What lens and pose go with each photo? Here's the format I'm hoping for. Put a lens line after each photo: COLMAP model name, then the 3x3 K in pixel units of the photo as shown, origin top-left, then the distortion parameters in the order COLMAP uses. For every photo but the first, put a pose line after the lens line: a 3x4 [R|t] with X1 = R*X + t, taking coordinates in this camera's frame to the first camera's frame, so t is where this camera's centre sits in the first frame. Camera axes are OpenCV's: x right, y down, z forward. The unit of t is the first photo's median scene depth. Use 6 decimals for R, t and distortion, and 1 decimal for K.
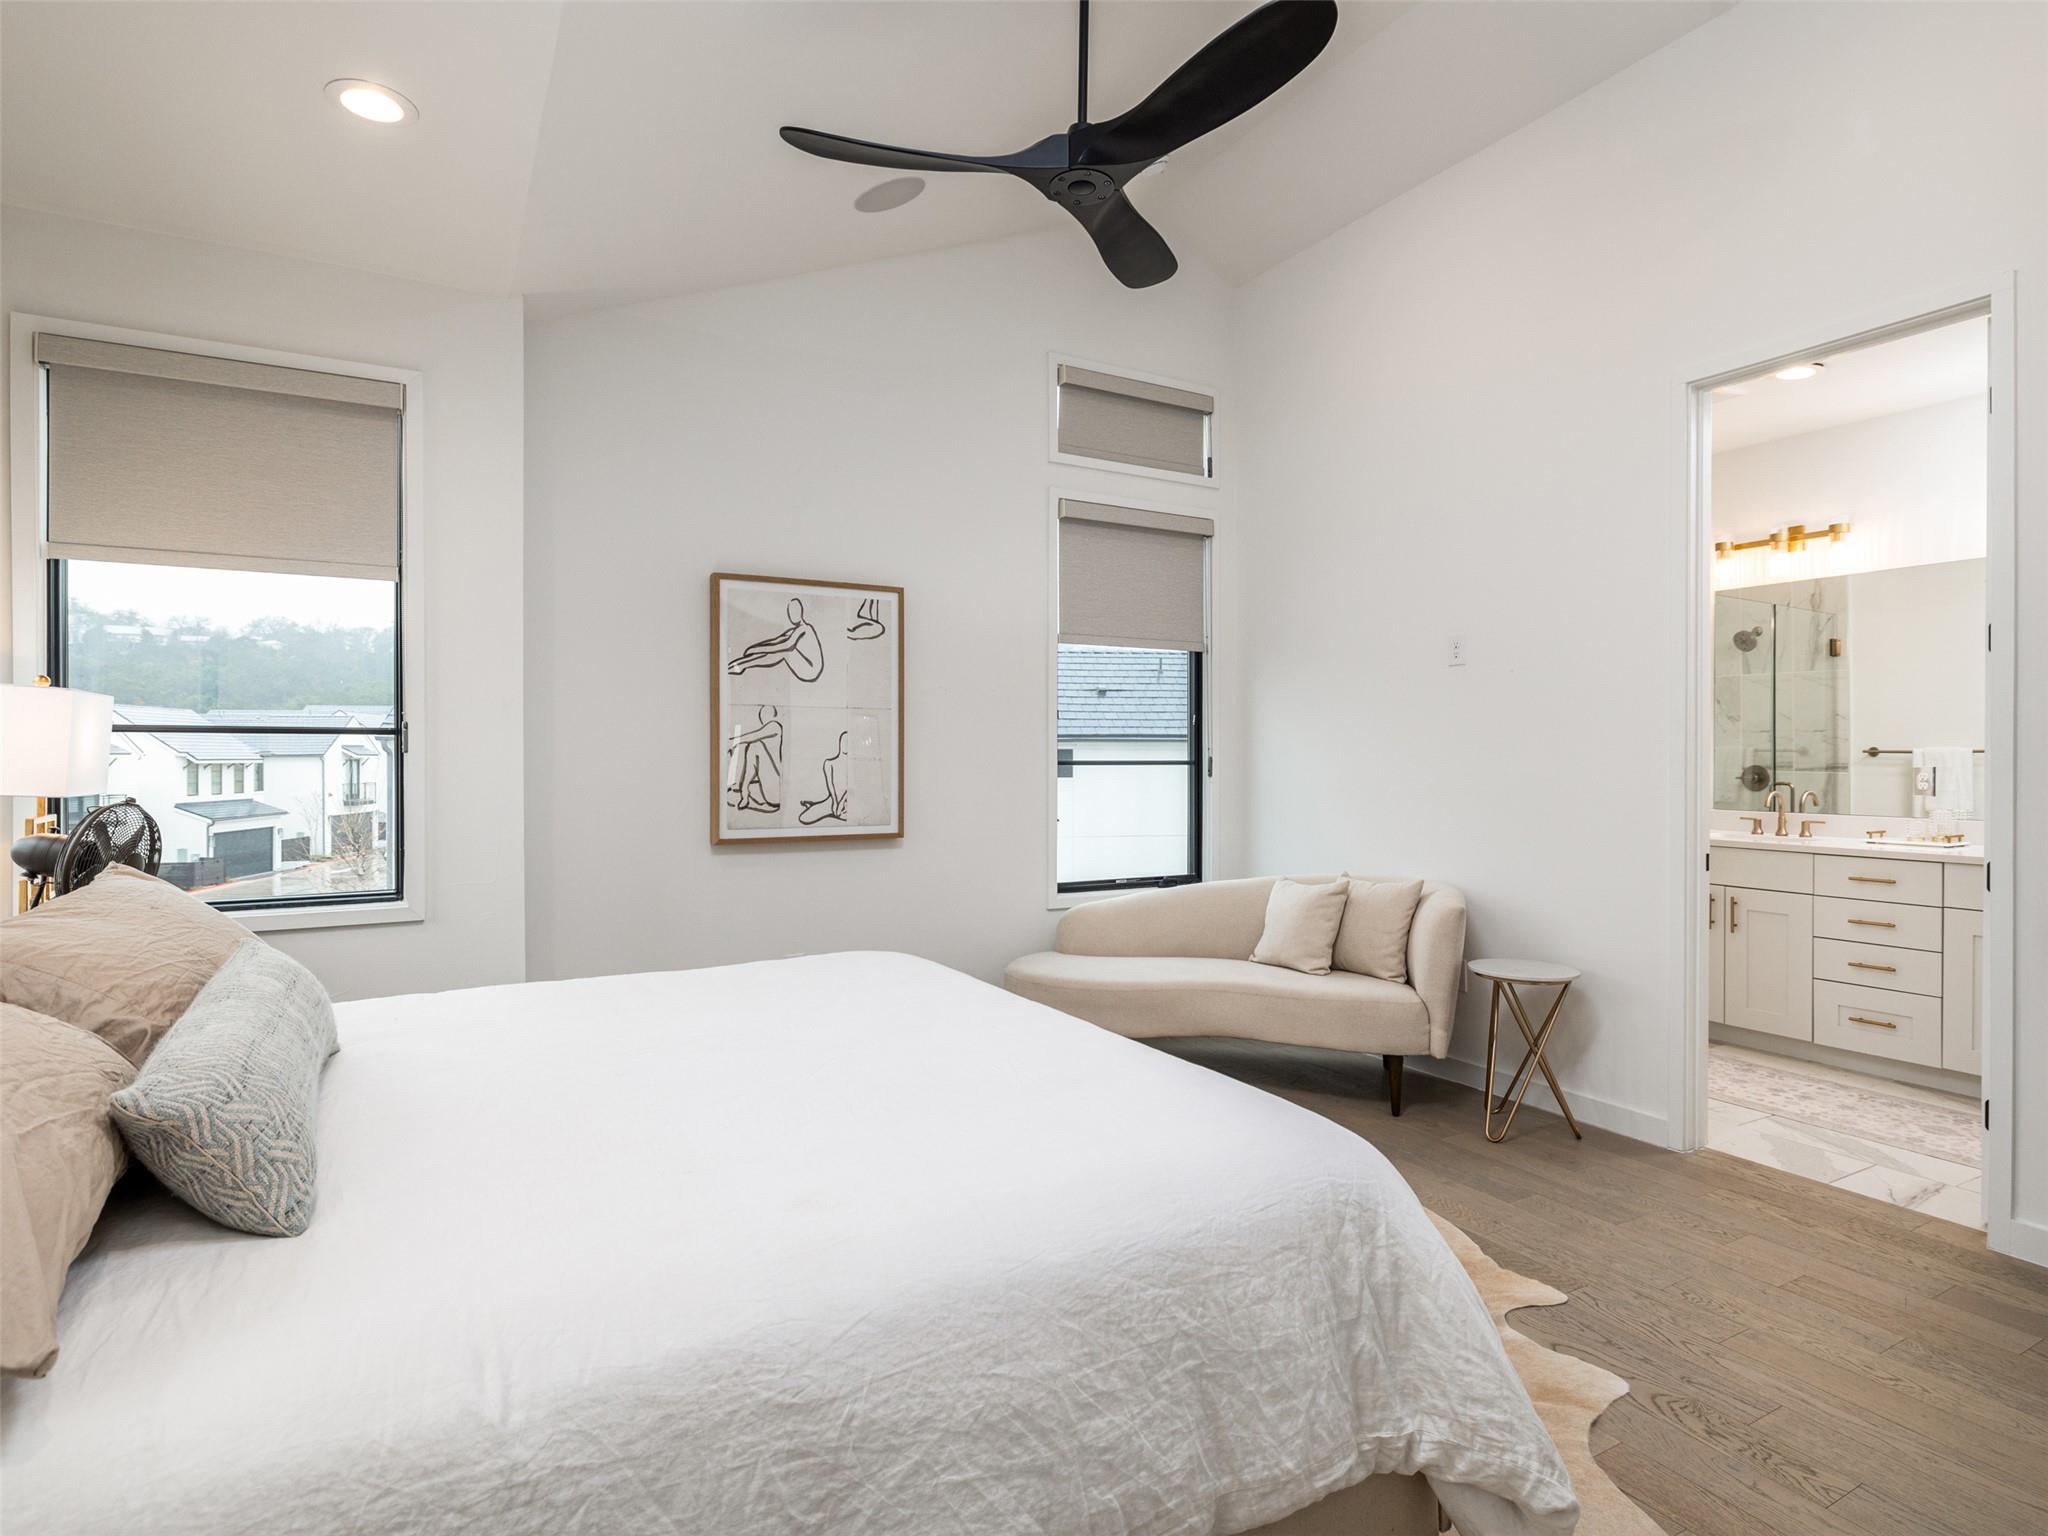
lens RADIAL K [[1109.5, 0, 1029.7], [0, 1109.5, 755.3], [0, 0, 1]] dist [-0.006336, -0.000805]
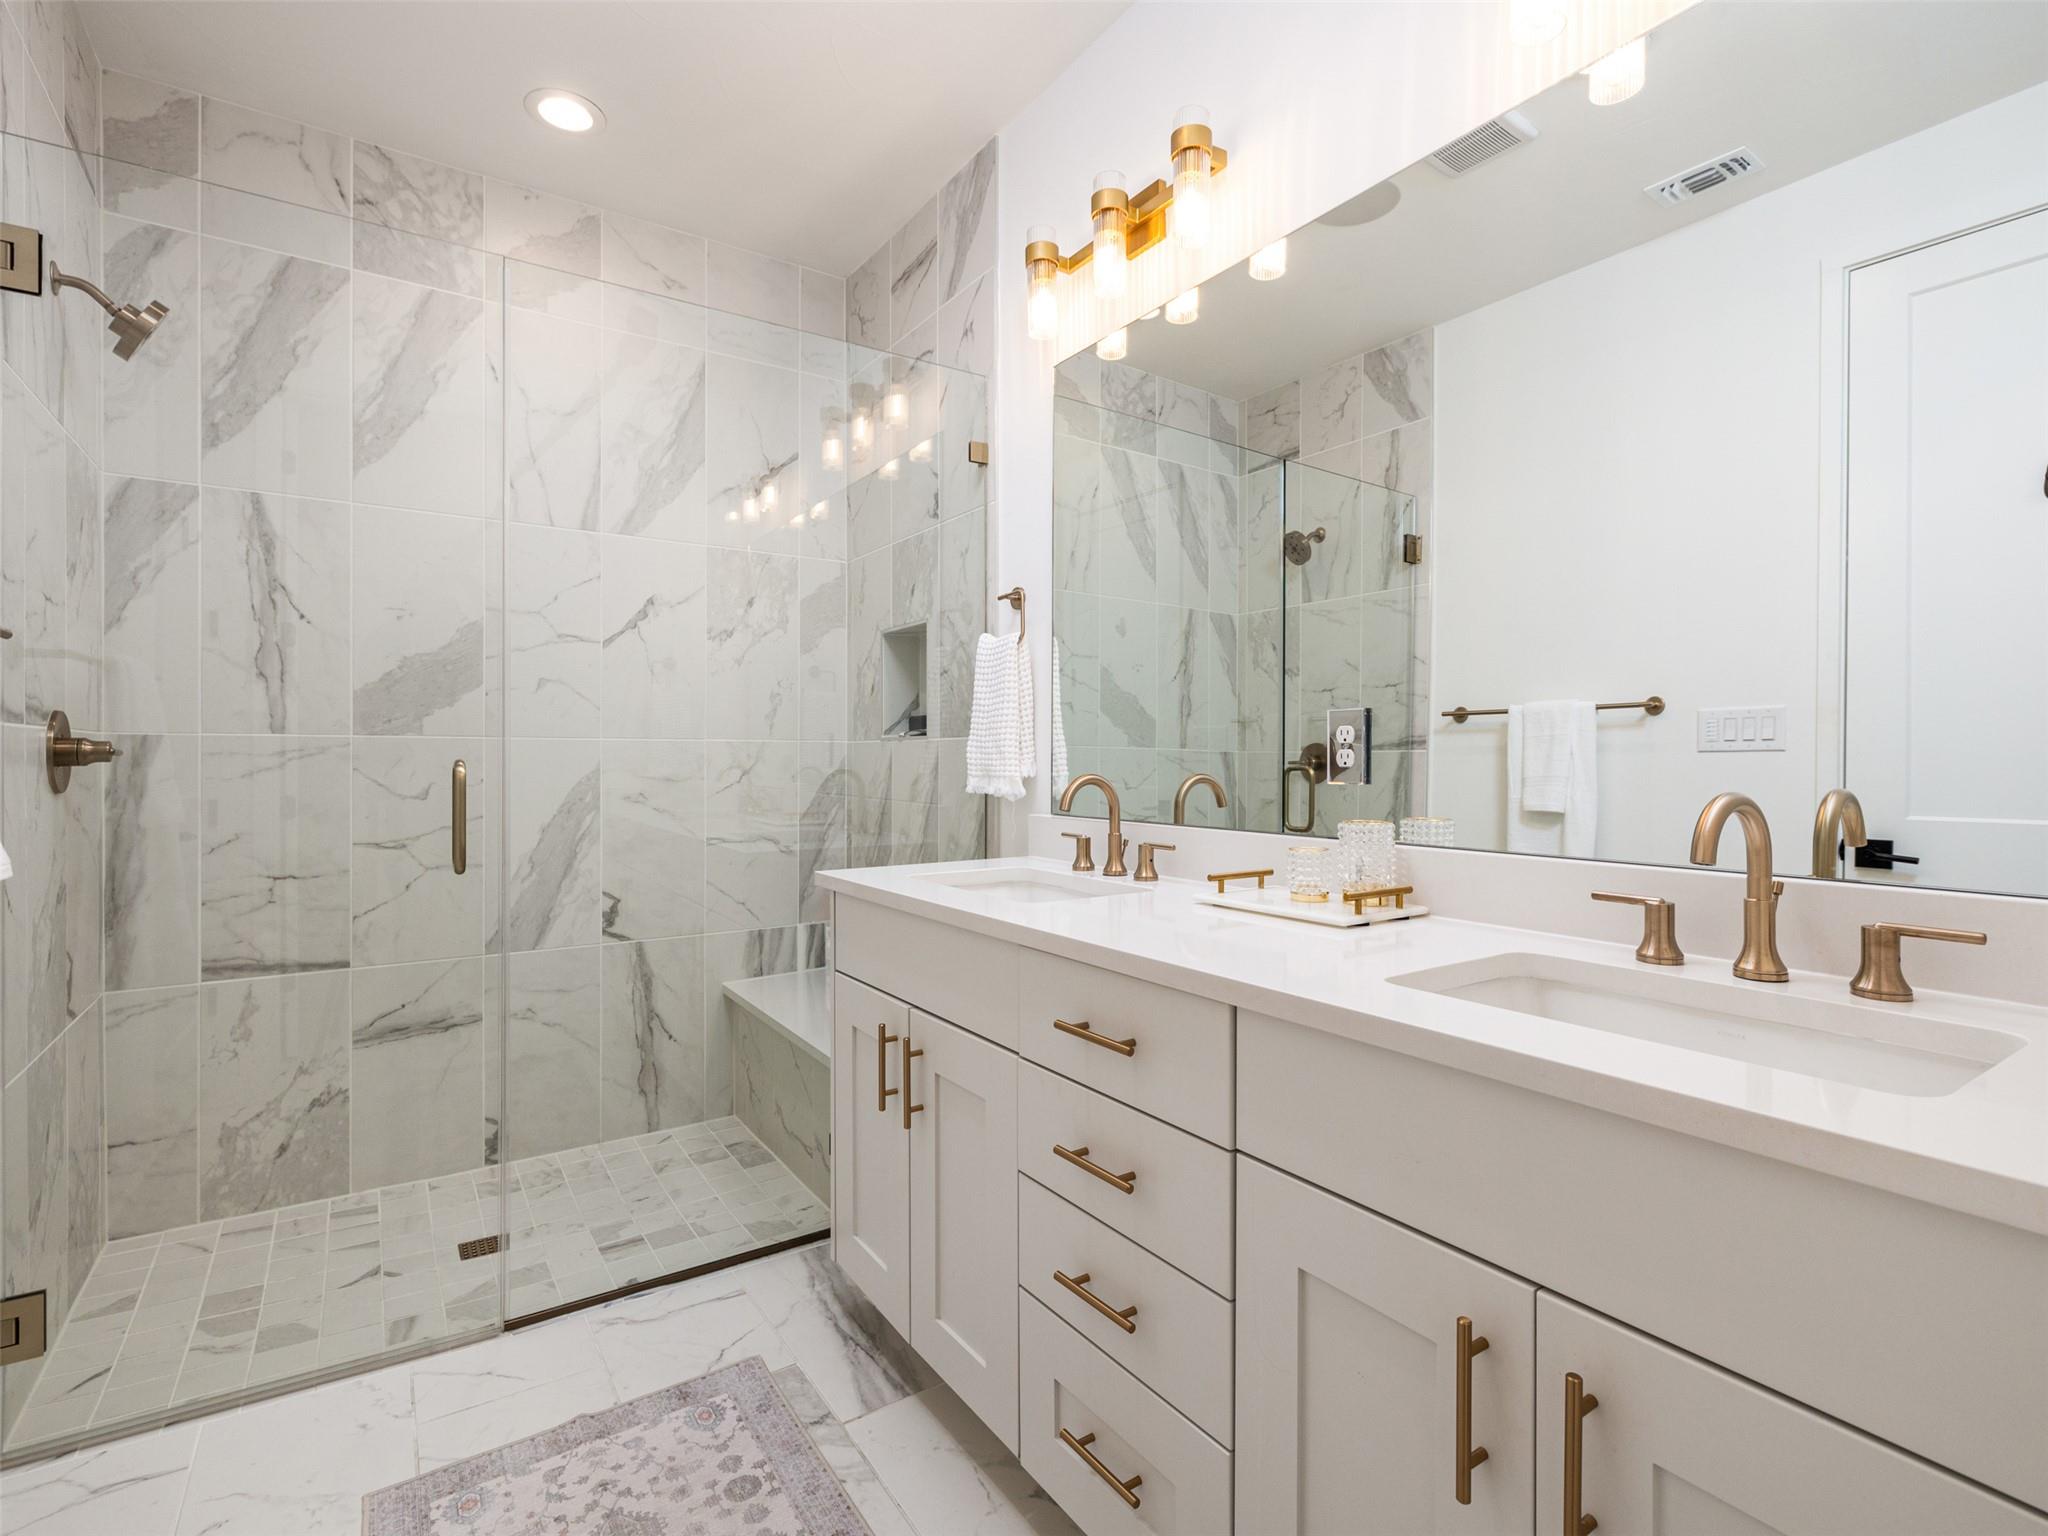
lens RADIAL K [[981.5, 0, 1019.0], [0, 981.5, 779.3], [0, 0, 1]] dist [0.001288, 0.000091]
pose [[0.997526, -0.006650, 0.069990, 0.472308], [0.005345, 0.999809, 0.018814, 0.020071], [-0.070101, -0.018394, 0.997370, 0.467999]]
